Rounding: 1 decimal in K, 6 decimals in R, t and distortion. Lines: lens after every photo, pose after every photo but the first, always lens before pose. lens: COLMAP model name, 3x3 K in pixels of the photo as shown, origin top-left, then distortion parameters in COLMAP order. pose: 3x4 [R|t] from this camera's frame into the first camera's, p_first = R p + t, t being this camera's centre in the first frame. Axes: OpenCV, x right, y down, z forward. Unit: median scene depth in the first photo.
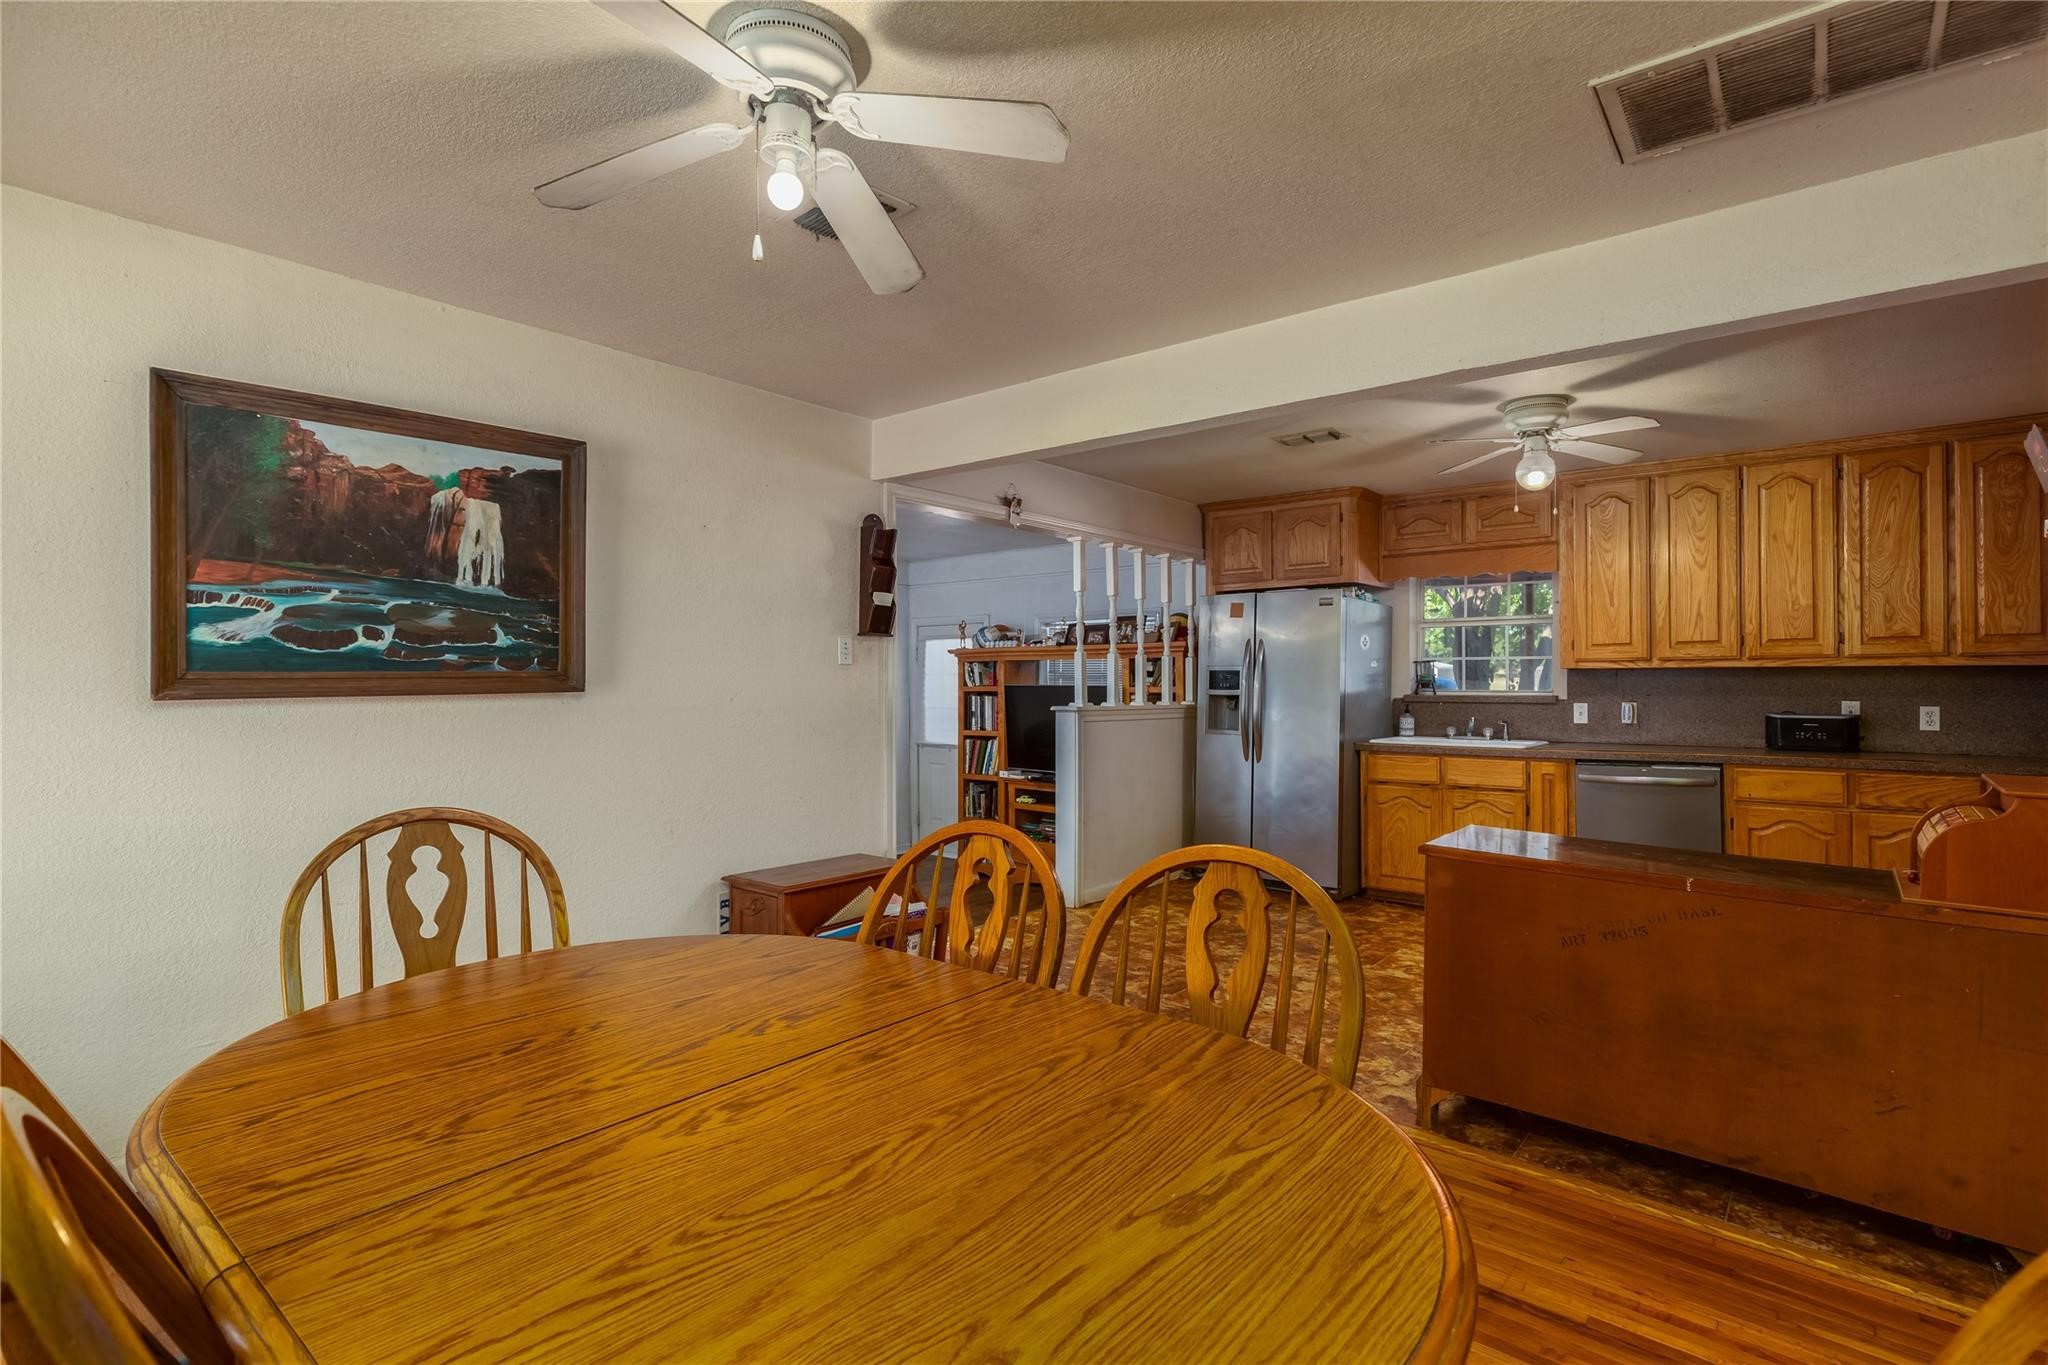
lens RADIAL K [[979.0, 0, 1030.3], [0, 979.0, 679.3], [0, 0, 1]] dist [0.000682, -0.000553]
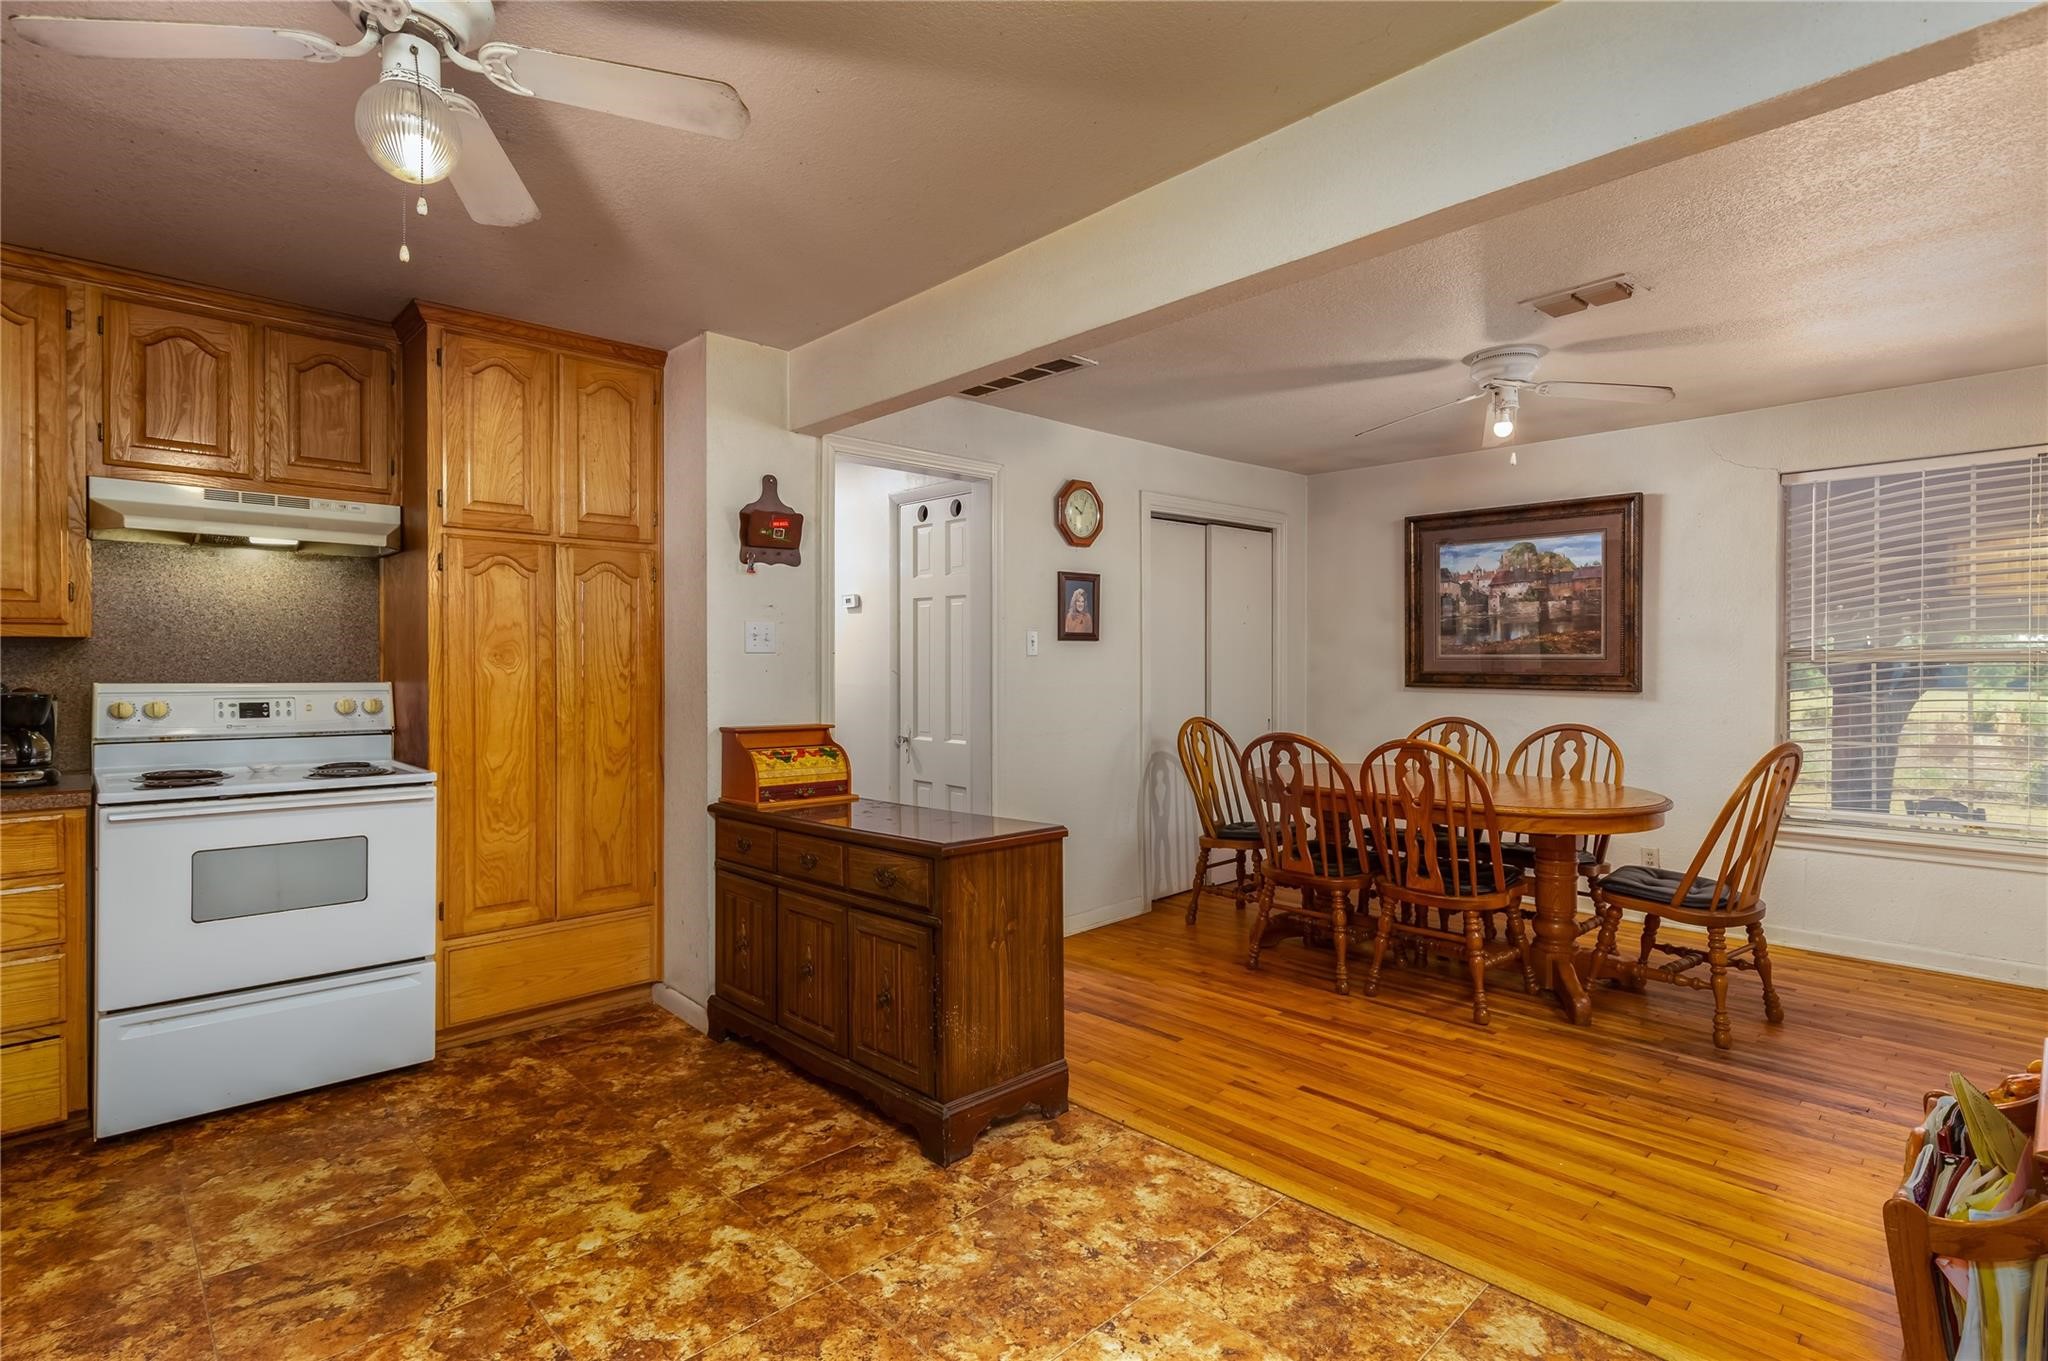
lens RADIAL K [[984.6, 0, 1032.7], [0, 984.6, 666.3], [0, 0, 1]] dist [0.001282, 0.000022]
pose [[-0.994388, -0.001131, 0.105789, 0.184596], [-0.001177, 0.999999, -0.000370, 0.002900], [-0.105789, -0.000492, -0.994388, 1.129859]]
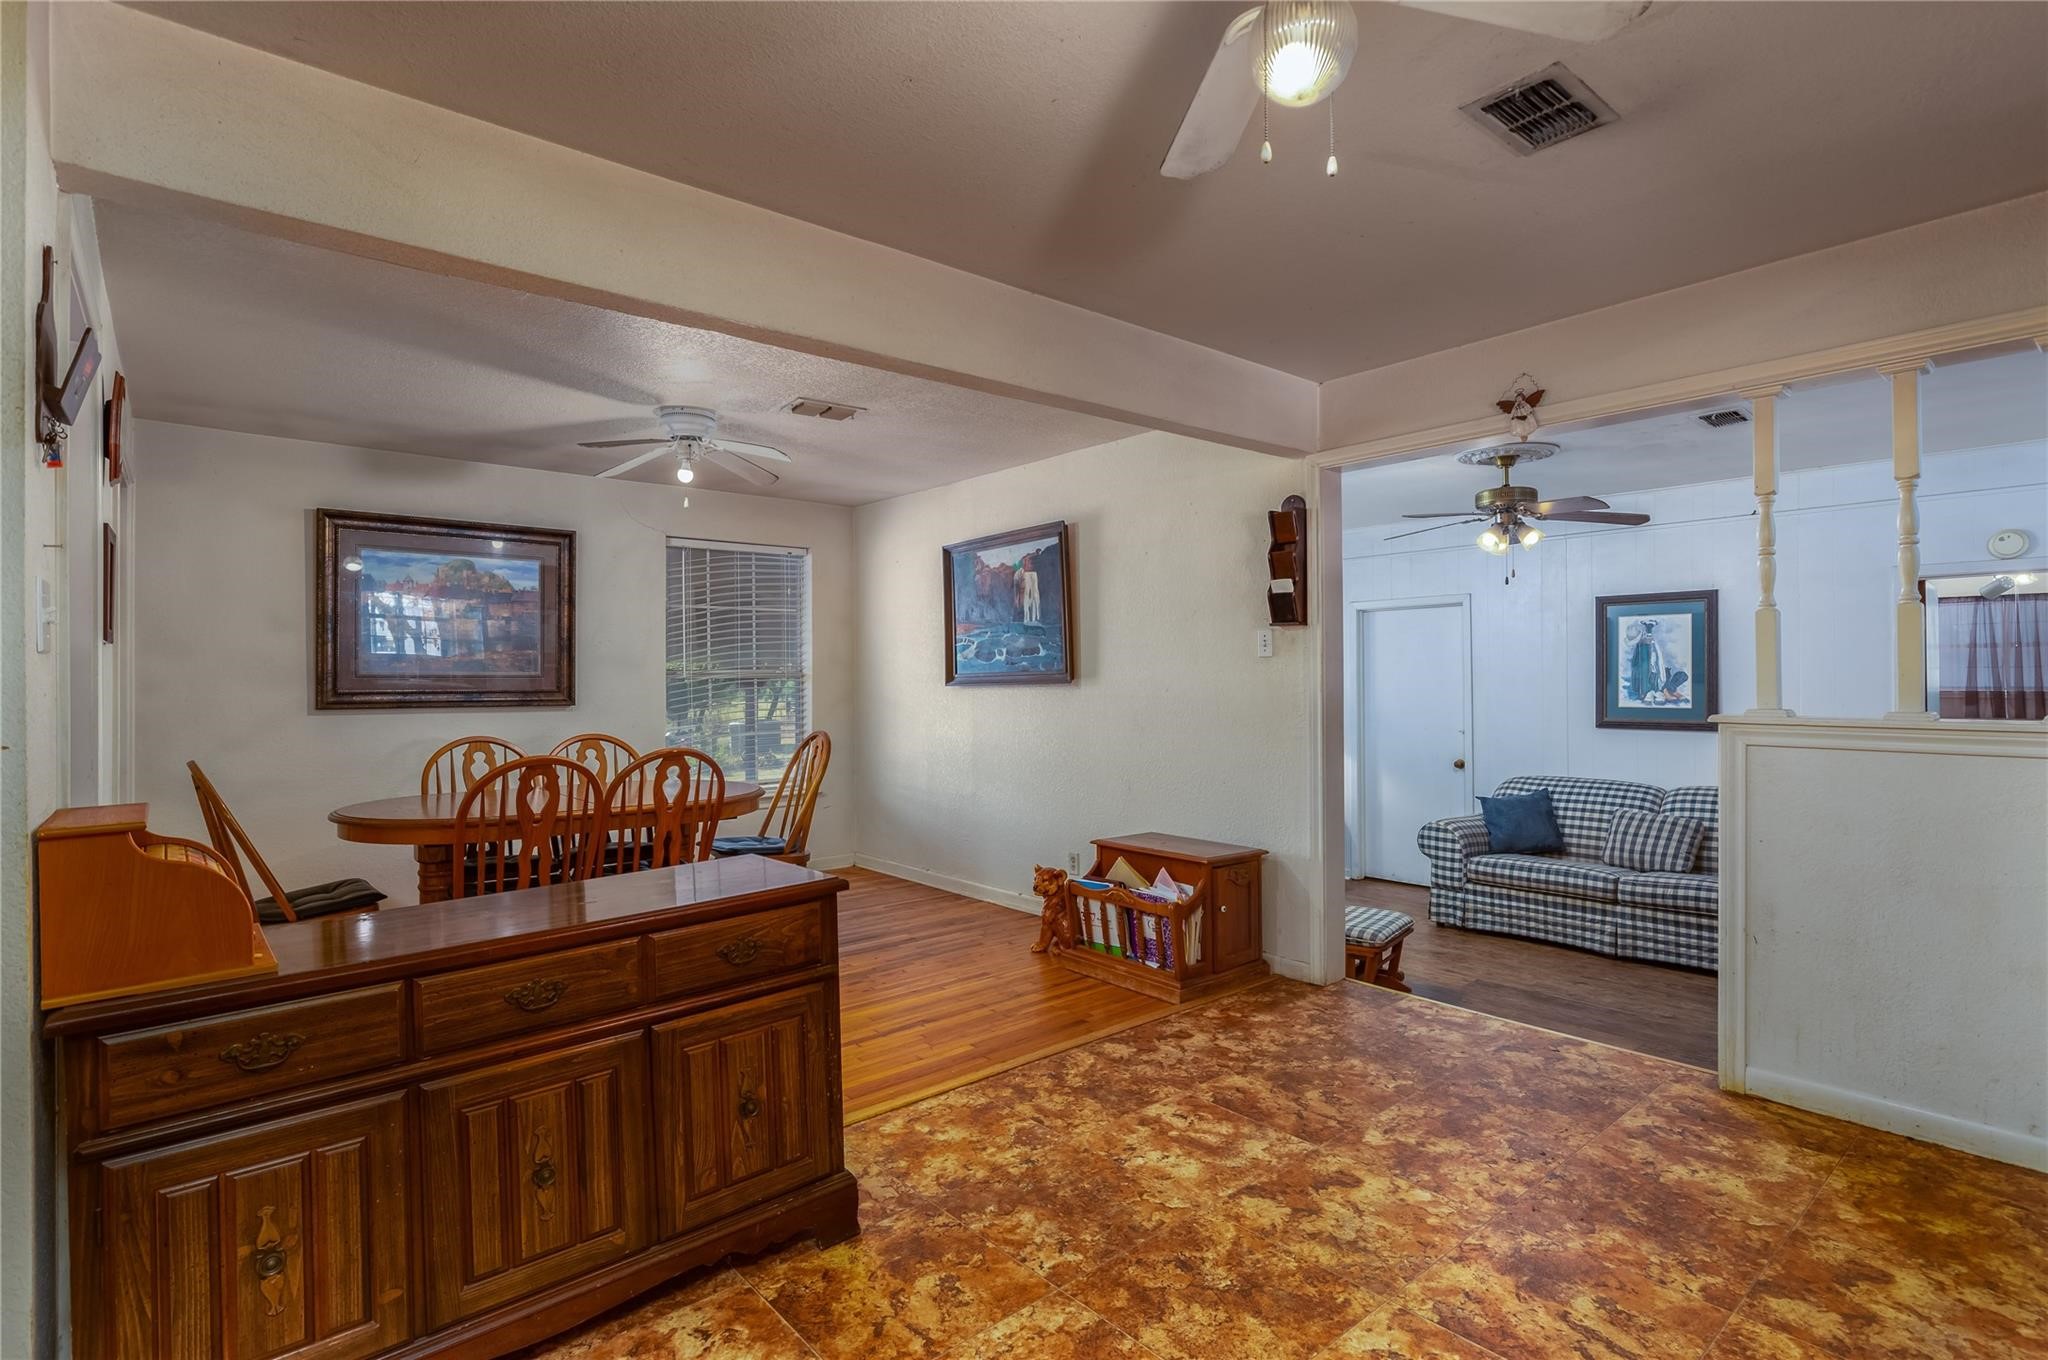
lens RADIAL K [[994.2, 0, 1028.3], [0, 994.2, 677.0], [0, 0, 1]] dist [-0.001596, -0.000272]
pose [[-0.170085, -0.002523, -0.985426, 0.715728], [0.011041, 0.999929, -0.004466, 0.006154], [0.985368, -0.011640, -0.170045, 0.793808]]
